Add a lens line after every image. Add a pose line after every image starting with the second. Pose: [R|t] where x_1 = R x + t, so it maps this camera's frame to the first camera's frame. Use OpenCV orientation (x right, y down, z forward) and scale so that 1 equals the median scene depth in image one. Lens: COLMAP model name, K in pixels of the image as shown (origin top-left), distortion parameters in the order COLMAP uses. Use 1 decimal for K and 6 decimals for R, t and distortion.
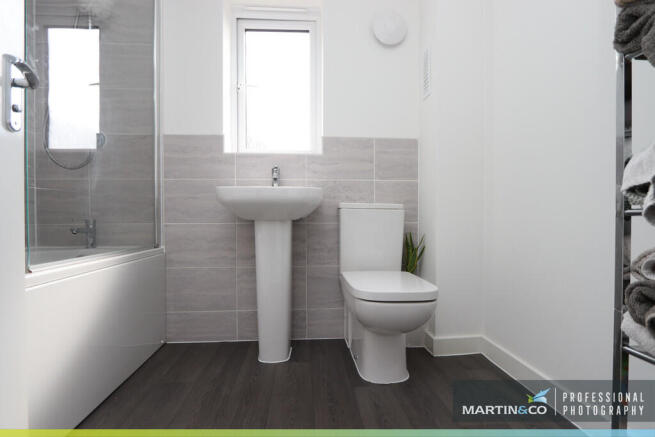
lens RADIAL K [[309.8, 0, 327.5], [0, 309.8, 218.5], [0, 0, 1]] dist [-0.001700, 0.000633]
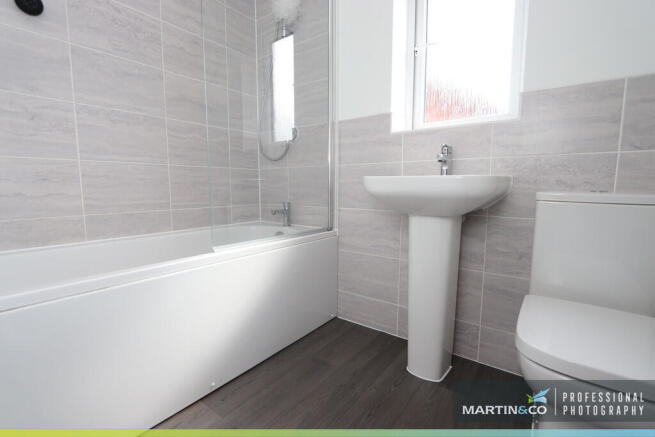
lens RADIAL K [[309.8, 0, 327.5], [0, 309.8, 218.5], [0, 0, 1]] dist [-0.001700, 0.000633]
pose [[0.745435, 0.078304, -0.661963, 0.148958], [-0.005271, 0.993738, 0.111614, -0.065458], [0.666558, -0.079711, 0.741179, 0.192068]]
